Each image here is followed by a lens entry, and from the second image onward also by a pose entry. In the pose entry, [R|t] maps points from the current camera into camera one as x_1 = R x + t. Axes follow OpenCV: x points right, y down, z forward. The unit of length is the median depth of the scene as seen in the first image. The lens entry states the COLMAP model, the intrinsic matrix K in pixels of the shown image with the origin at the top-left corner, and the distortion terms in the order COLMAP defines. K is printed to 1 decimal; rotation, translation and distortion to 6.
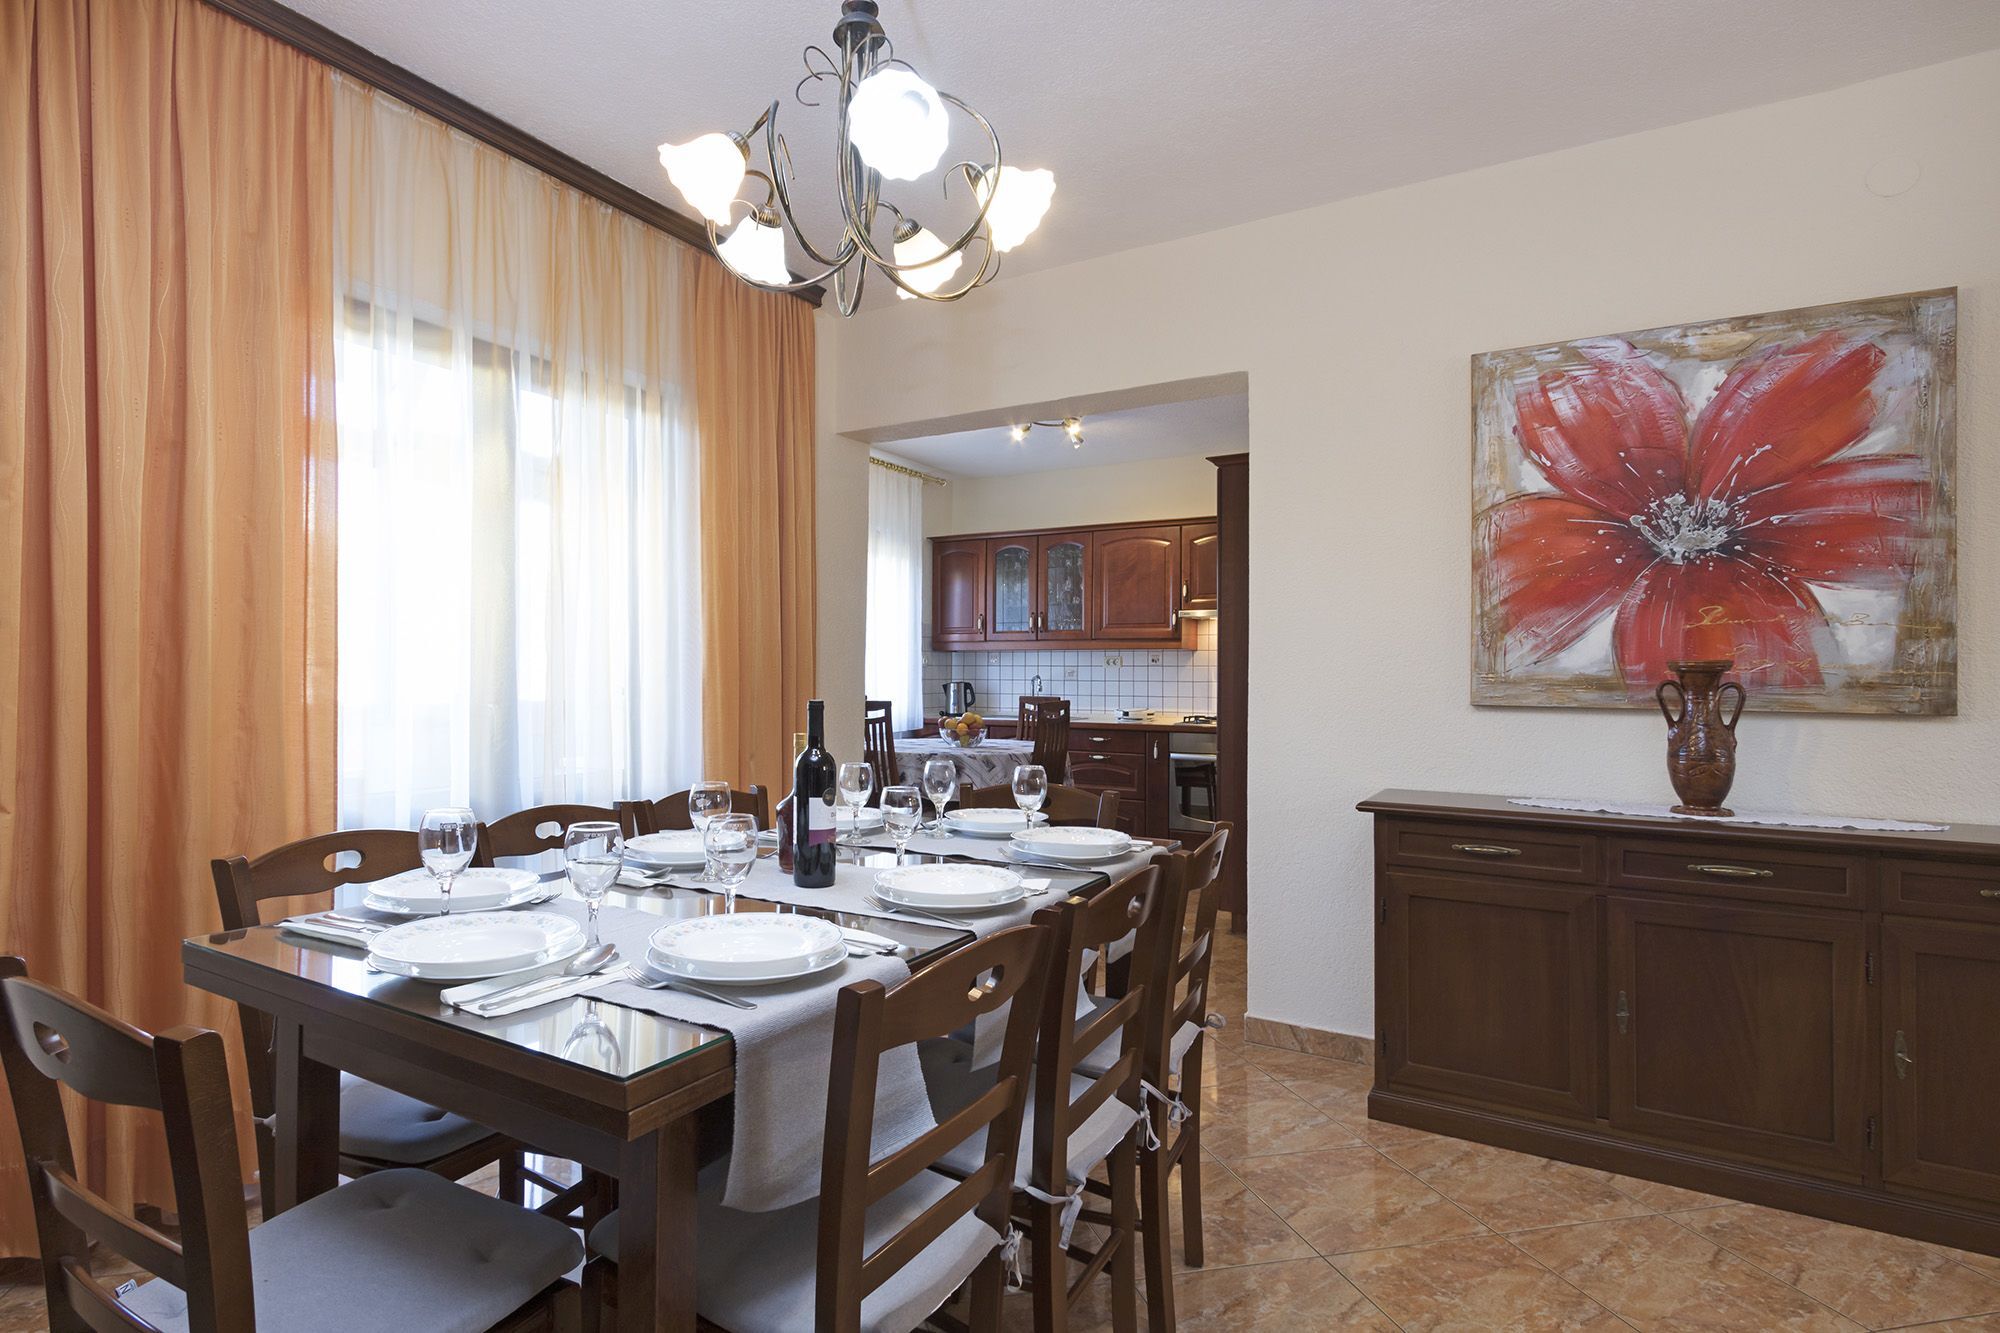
lens RADIAL K [[1000.1, 0, 1000.0], [0, 1000.1, 666.5], [0, 0, 1]] dist [-0.000053, -0.000004]
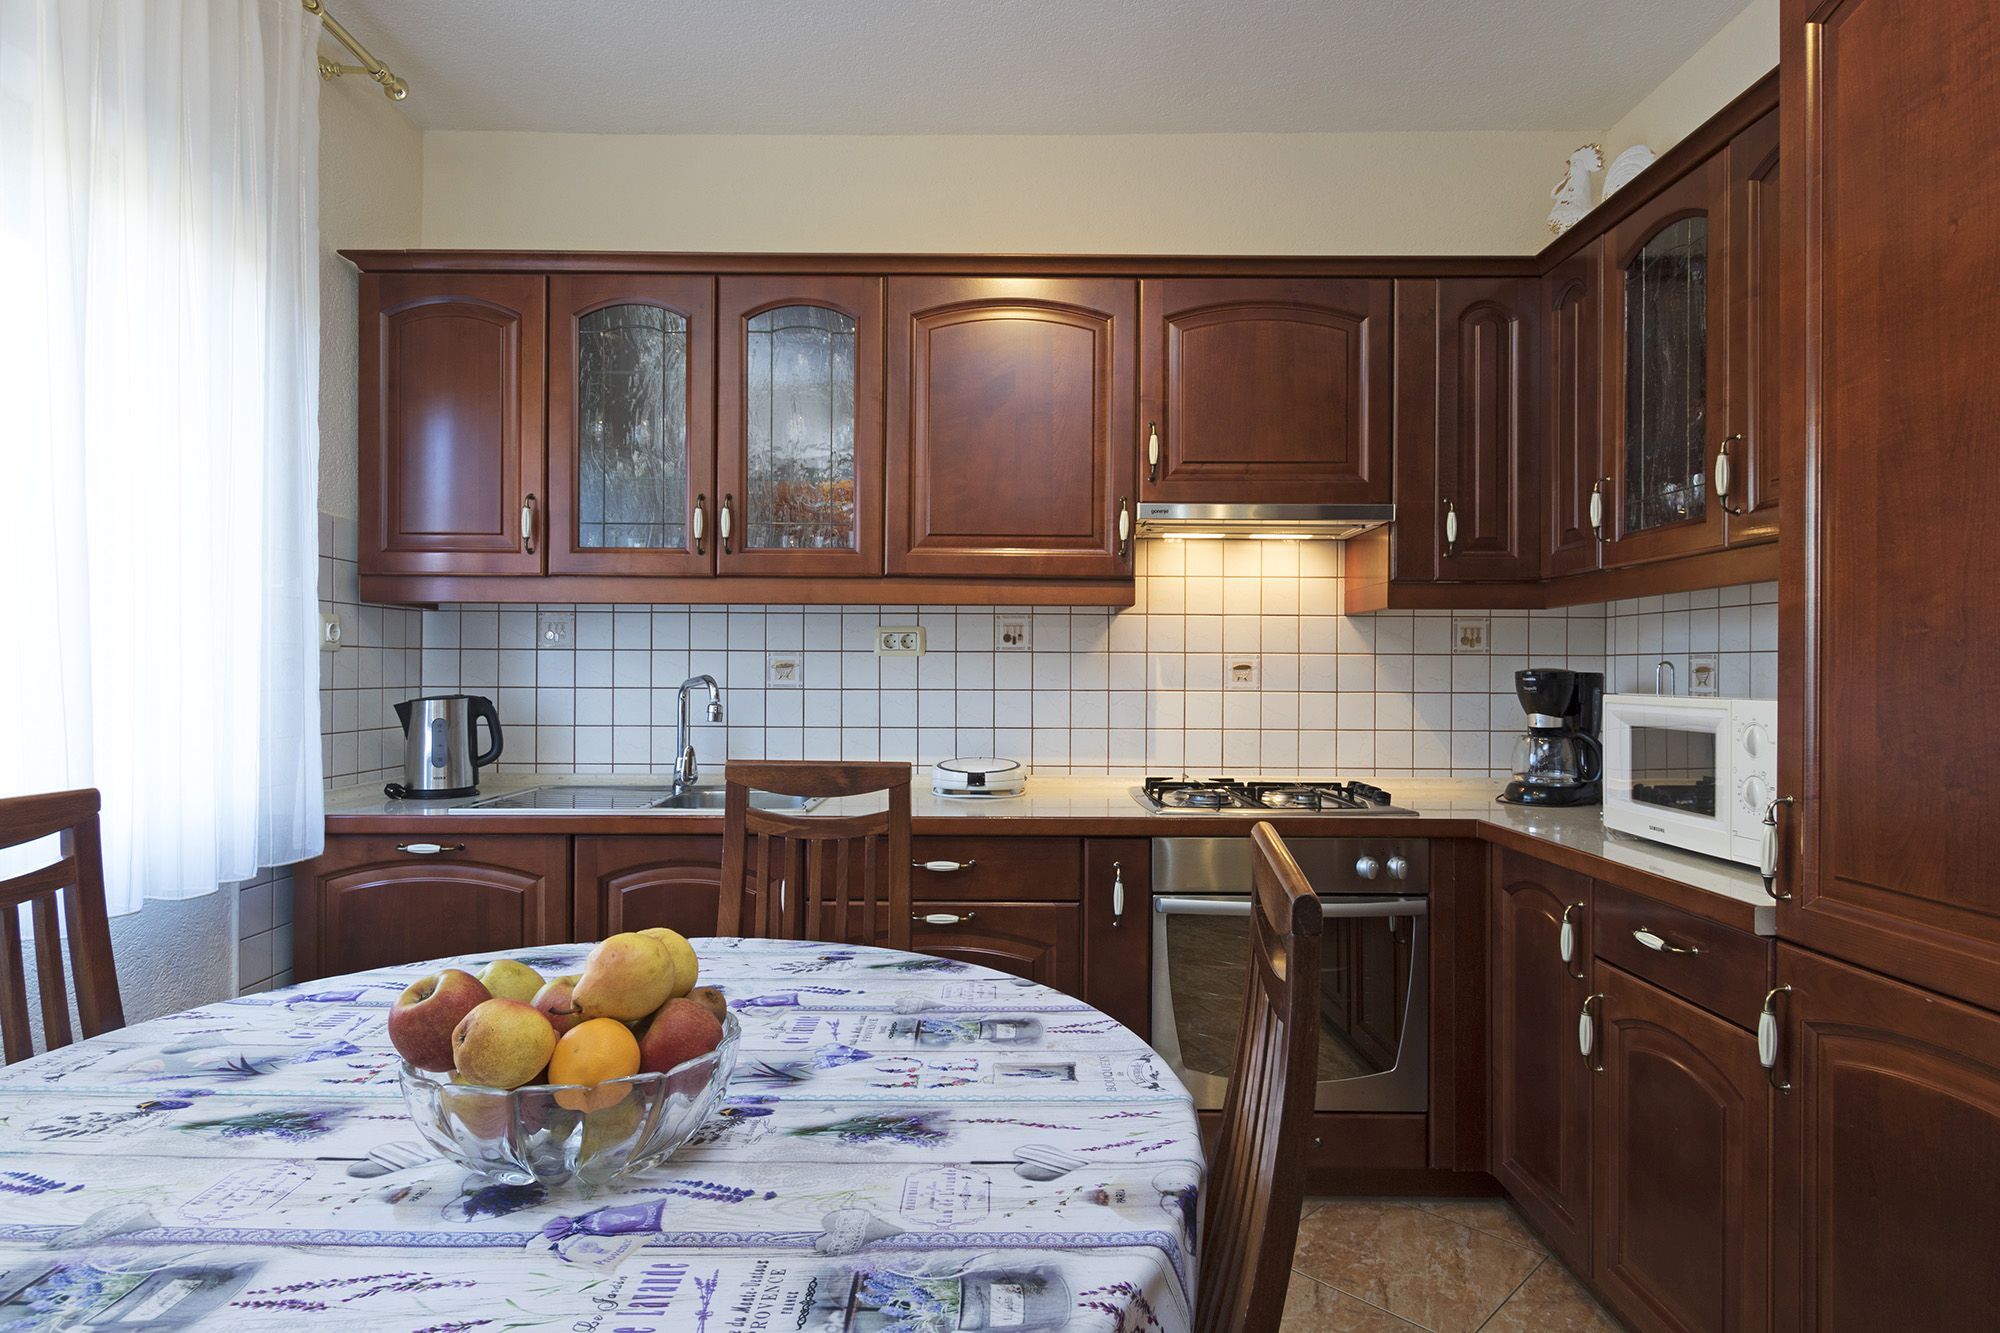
lens RADIAL K [[1028.7, 0, 1000.0], [0, 1028.7, 666.5], [0, 0, 1]] dist [0.002909, 0.000647]
pose [[0.874386, 0.002507, 0.485225, -0.048709], [-0.005489, 0.999974, 0.004725, 0.003286], [-0.485201, -0.006795, 0.874376, 0.618620]]
